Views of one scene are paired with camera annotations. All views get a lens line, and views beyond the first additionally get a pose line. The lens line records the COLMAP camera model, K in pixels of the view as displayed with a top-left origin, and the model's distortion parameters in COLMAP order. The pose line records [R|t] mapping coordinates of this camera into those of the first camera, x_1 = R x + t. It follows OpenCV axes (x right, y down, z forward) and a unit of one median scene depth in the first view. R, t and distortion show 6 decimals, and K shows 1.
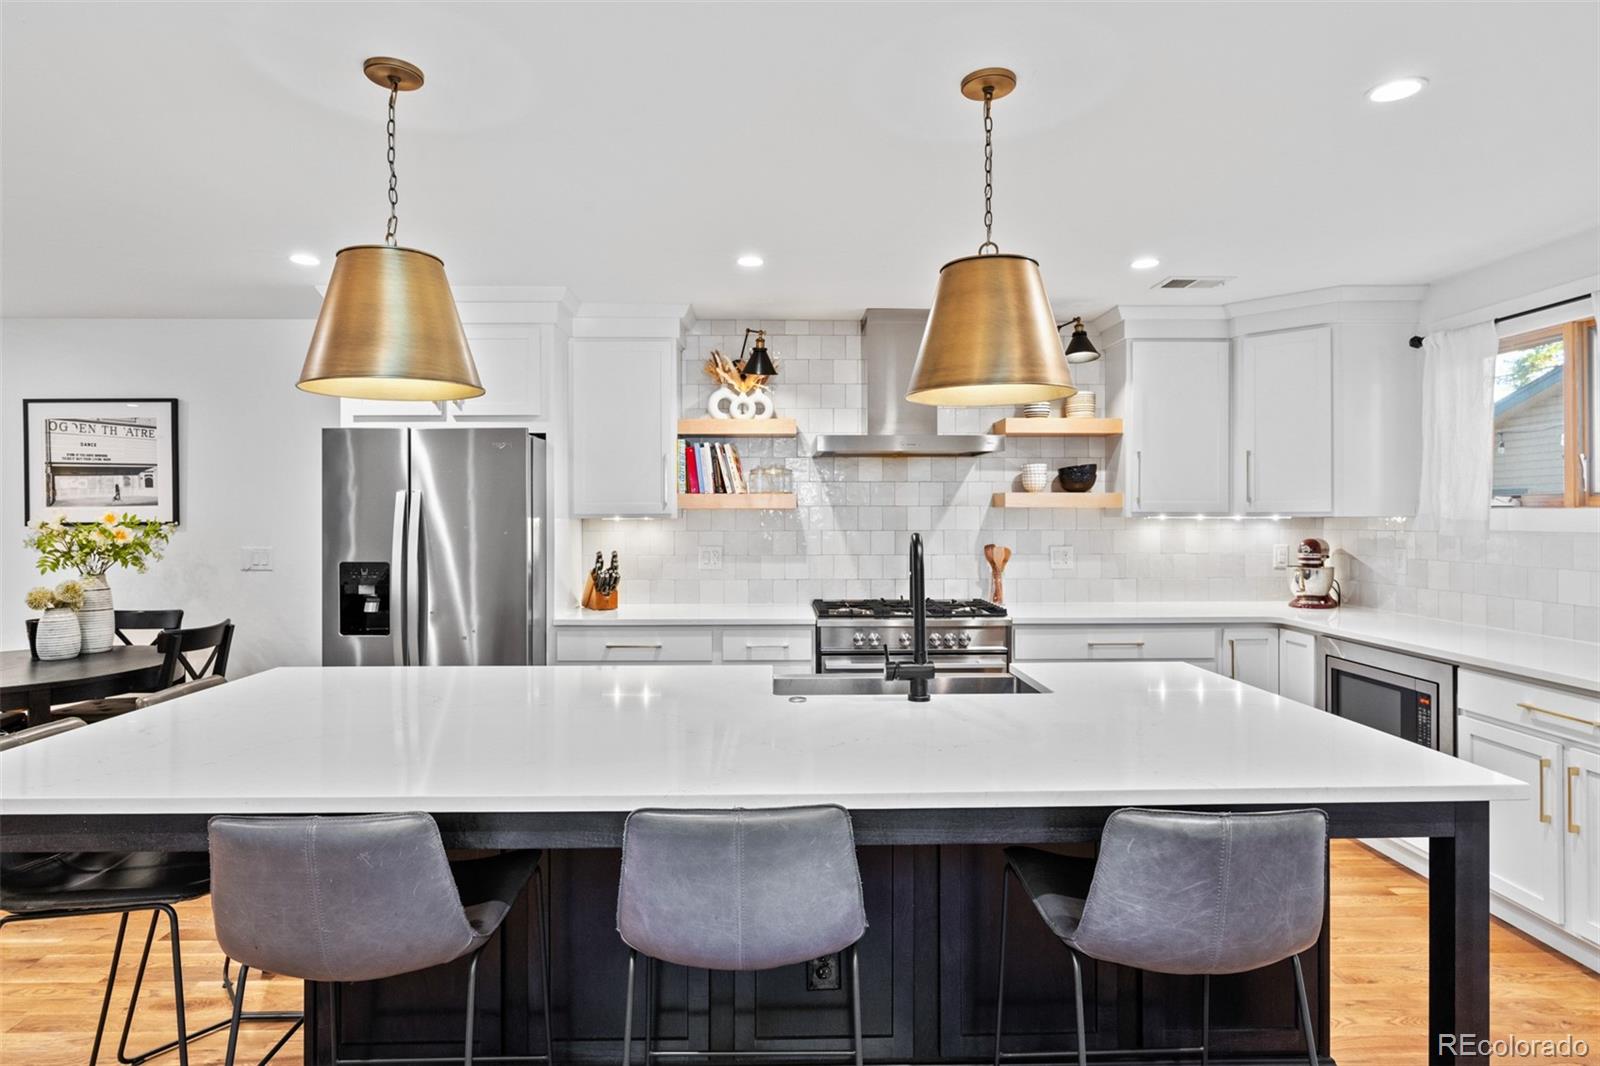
lens RADIAL K [[858.4, 0, 789.9], [0, 858.4, 513.9], [0, 0, 1]] dist [0.000006, -0.000334]
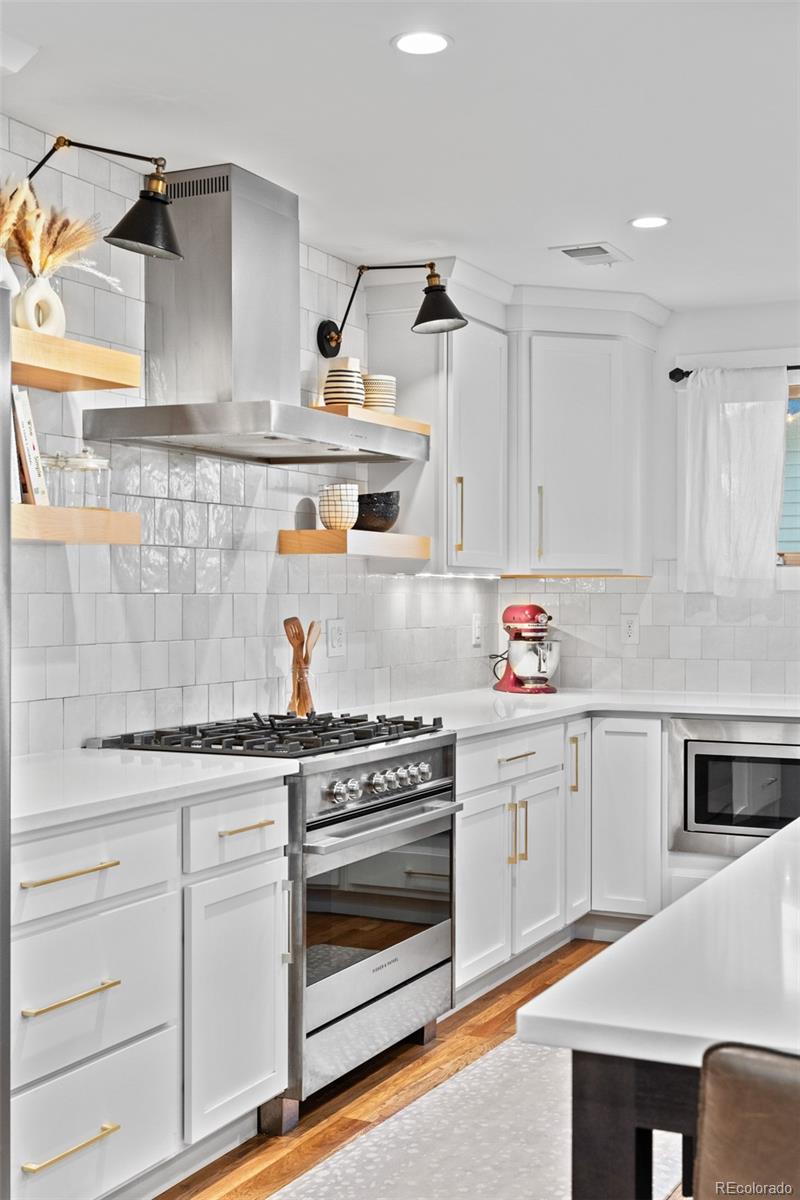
lens RADIAL K [[1480.9, 0, 399.1], [0, 1480.9, 595.9], [0, 0, 1]] dist [0.027831, 0.000000]
pose [[0.460686, 0.001979, 0.887561, -0.646702], [-0.003169, 0.999995, -0.000585, 0.022341], [-0.887557, -0.002543, 0.460690, 0.490972]]
